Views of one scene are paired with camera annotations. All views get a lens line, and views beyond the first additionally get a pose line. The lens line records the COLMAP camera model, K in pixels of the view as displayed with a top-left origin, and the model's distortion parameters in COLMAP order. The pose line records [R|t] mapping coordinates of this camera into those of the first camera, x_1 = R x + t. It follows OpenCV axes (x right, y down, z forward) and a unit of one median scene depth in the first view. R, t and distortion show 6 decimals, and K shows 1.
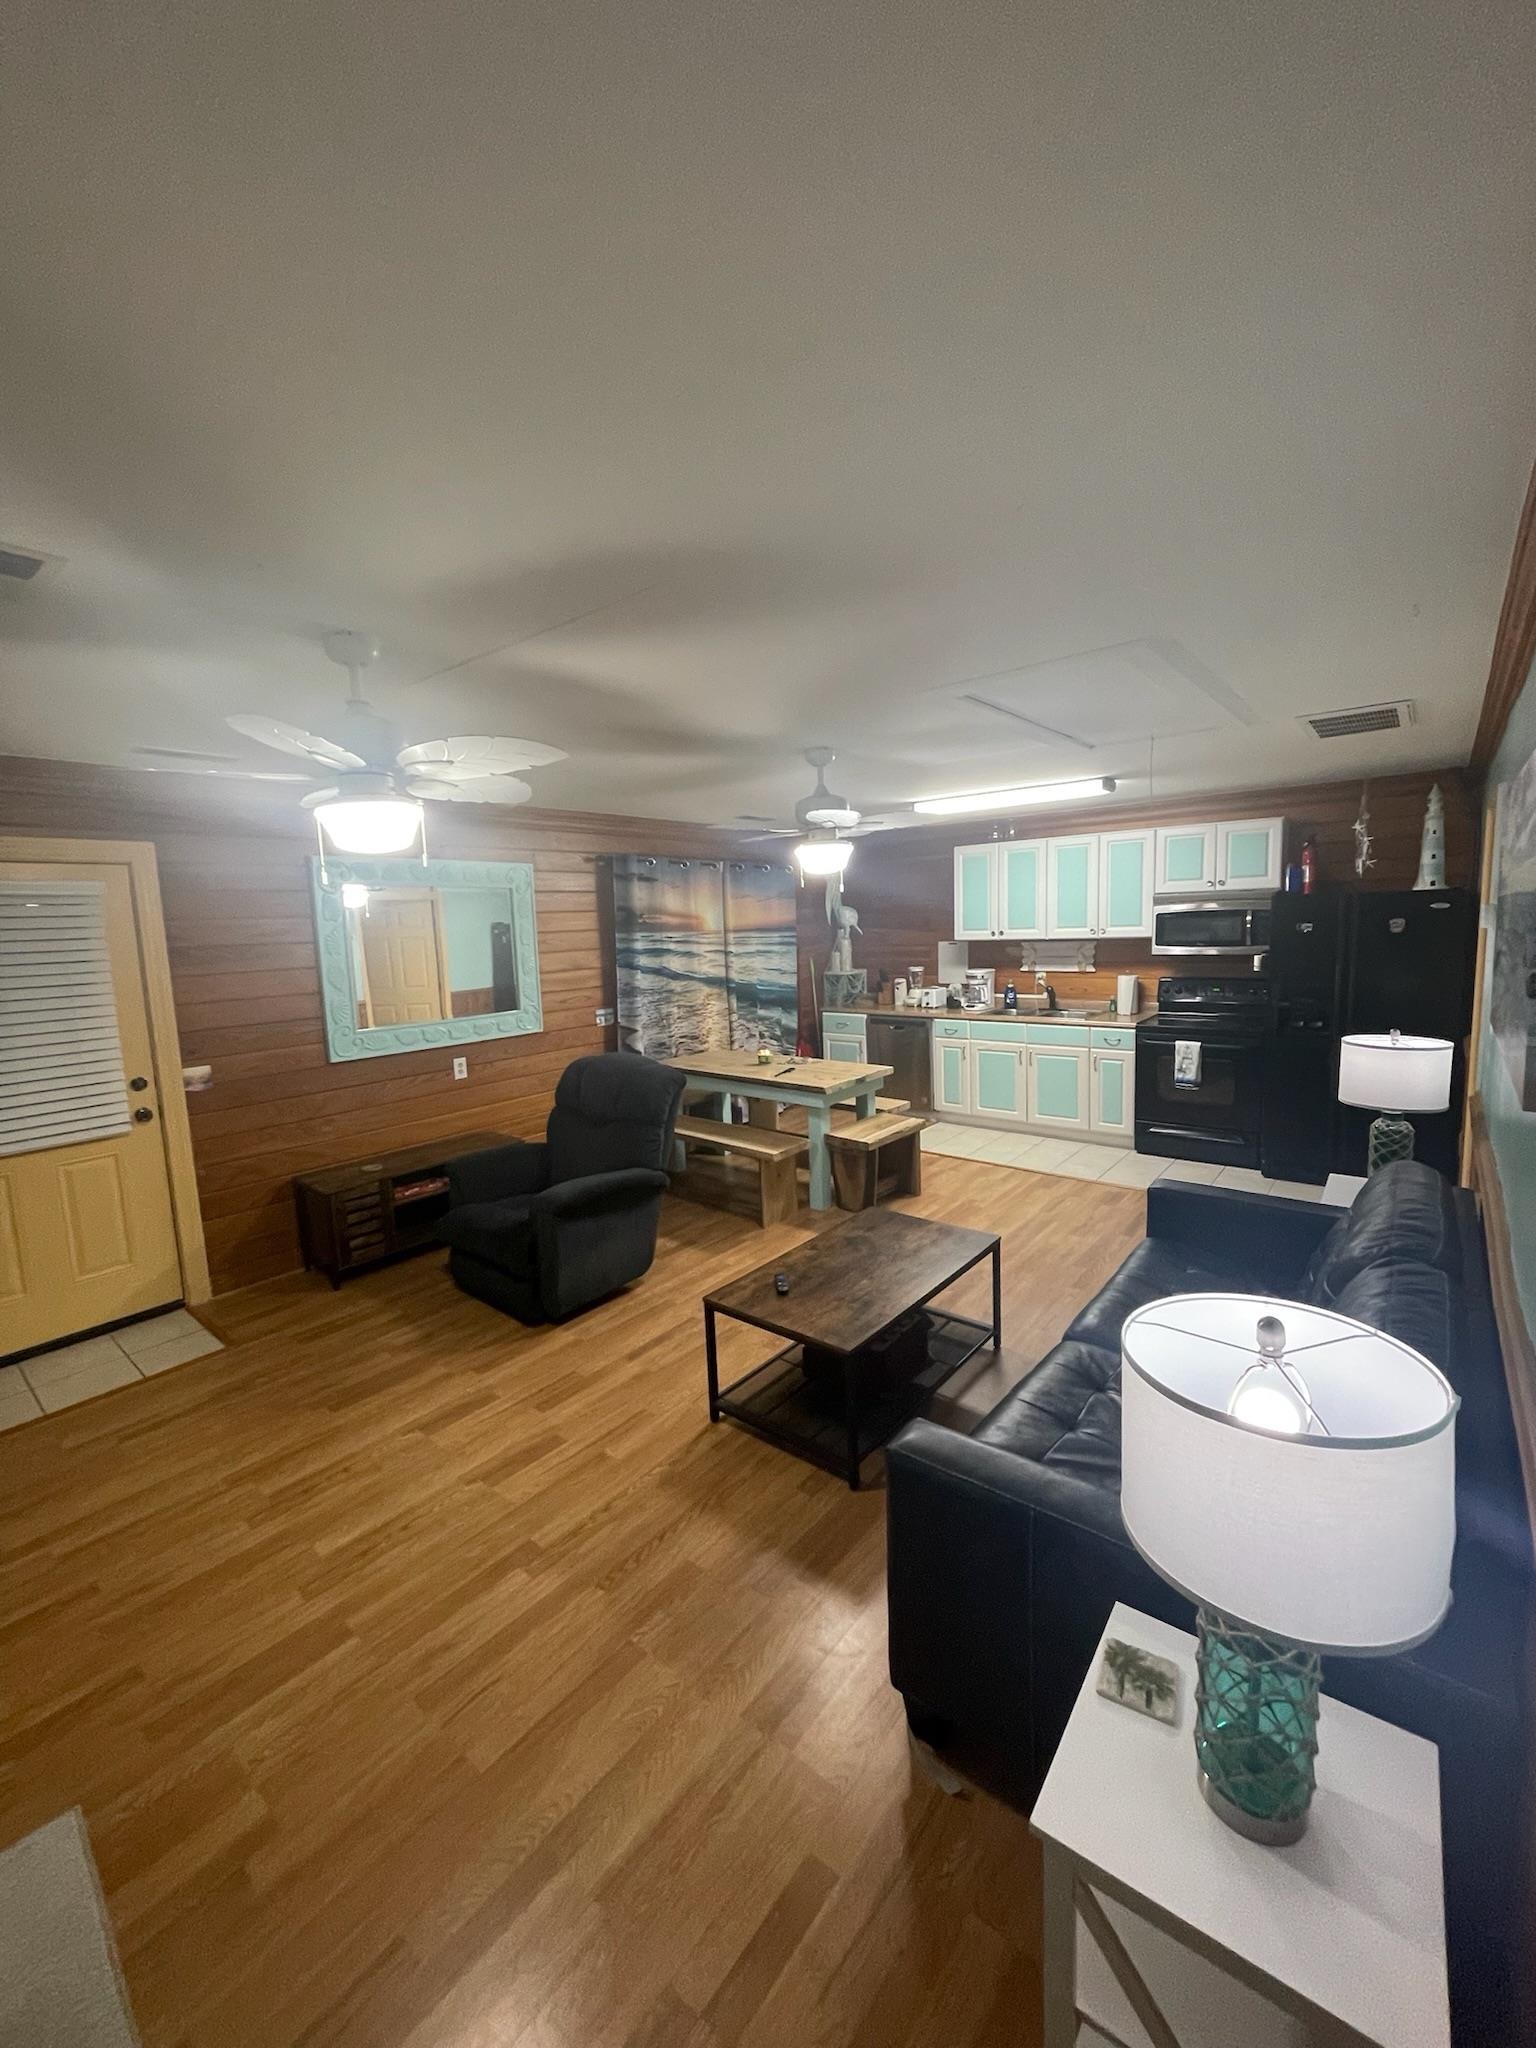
lens RADIAL K [[821.9, 0, 760.1], [0, 821.9, 1021.0], [0, 0, 1]] dist [-0.007955, 0.002284]
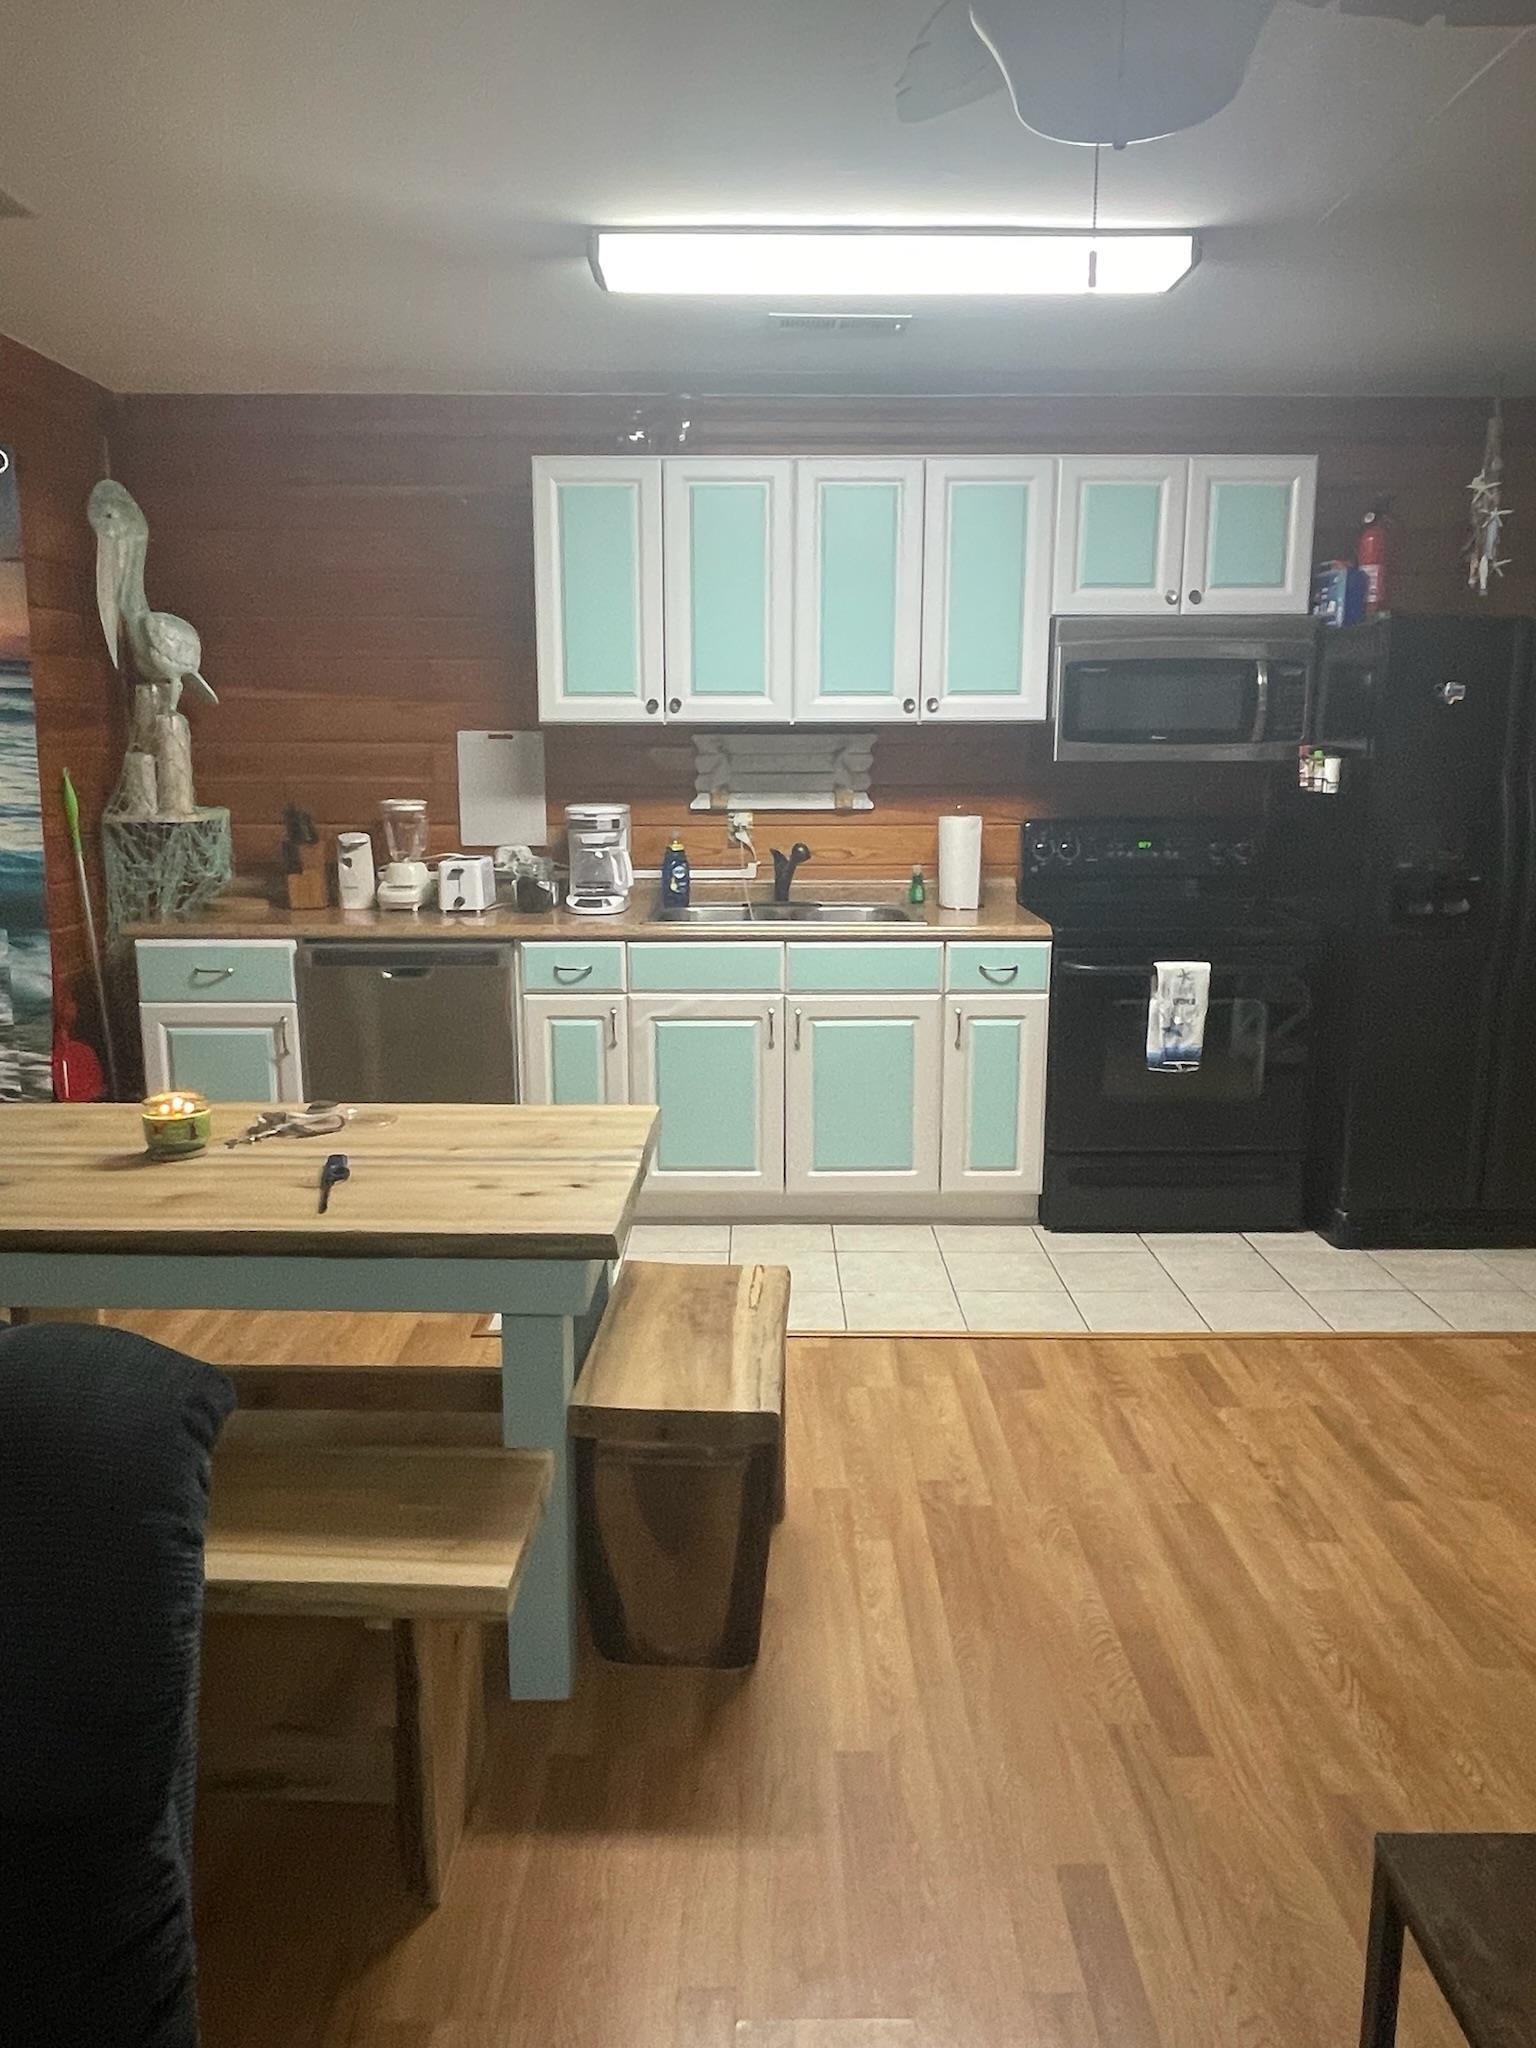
lens RADIAL K [[1466.7, 0, 767.3], [0, 1466.7, 1026.5], [0, 0, 1]] dist [0.008639, -0.016624]
pose [[0.768080, -0.084453, 0.634760, -0.112964], [0.050872, 0.996179, 0.070982, -0.005828], [-0.638330, -0.022229, 0.769442, 0.459196]]
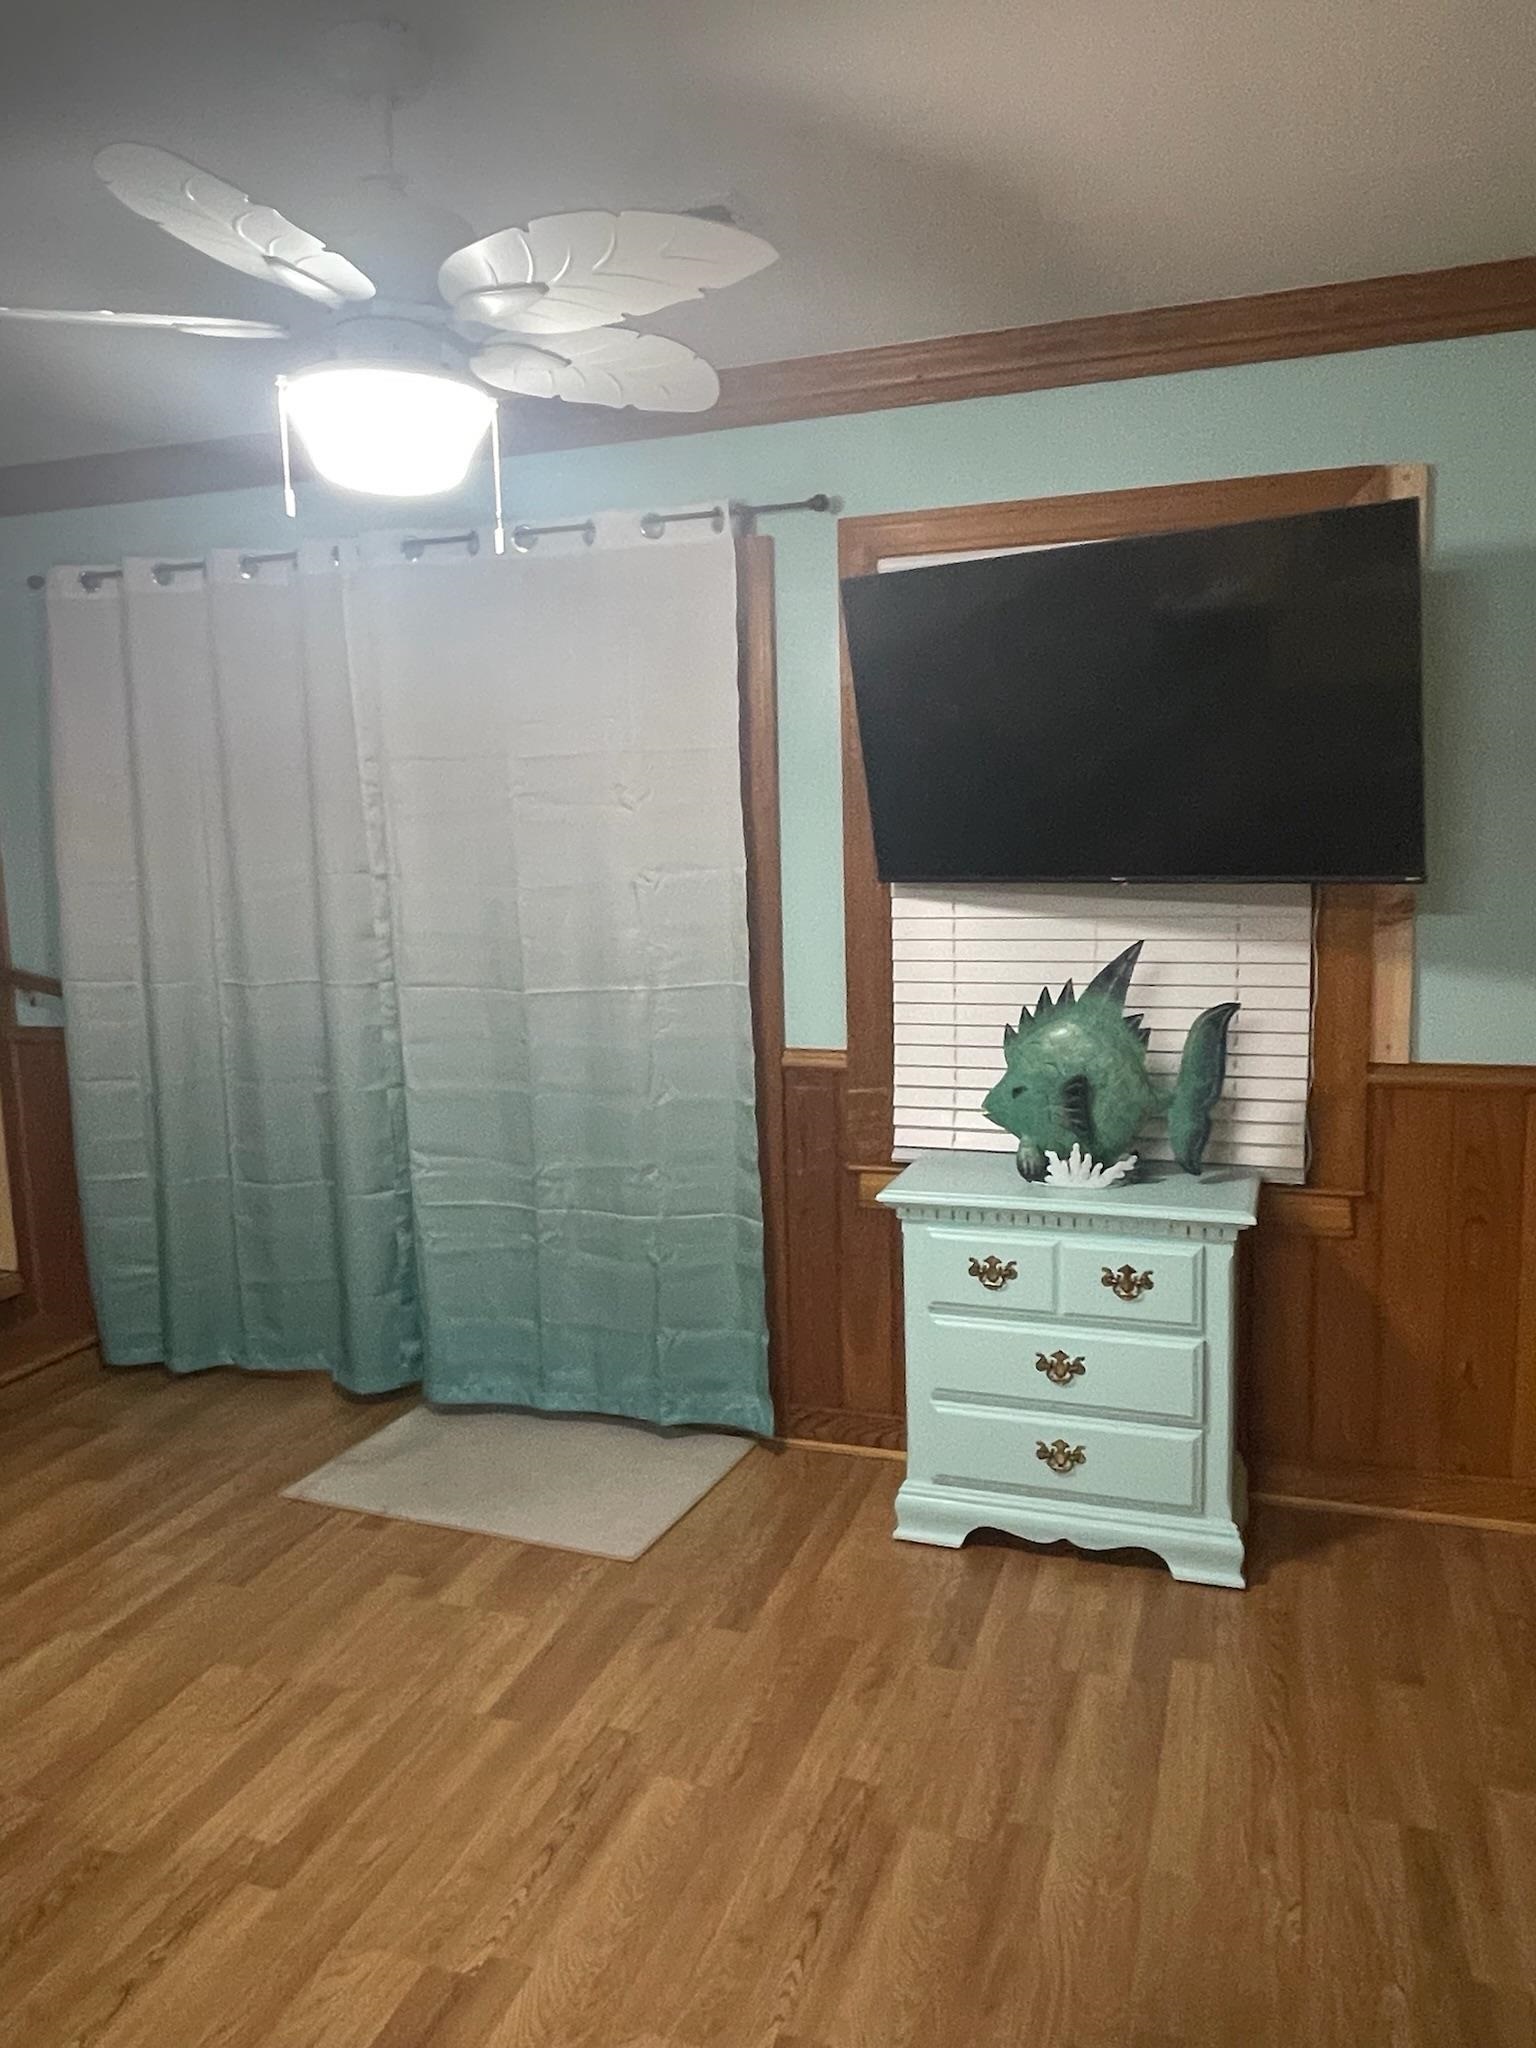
lens RADIAL K [[1466.7, 0, 760.5], [0, 1466.7, 1006.1], [0, 0, 1]] dist [0.008639, -0.016624]
pose [[-0.939731, 0.104784, -0.325463, -0.117369], [0.019120, 0.966498, 0.255962, -0.041610], [0.341380, 0.234312, -0.910251, 0.652206]]
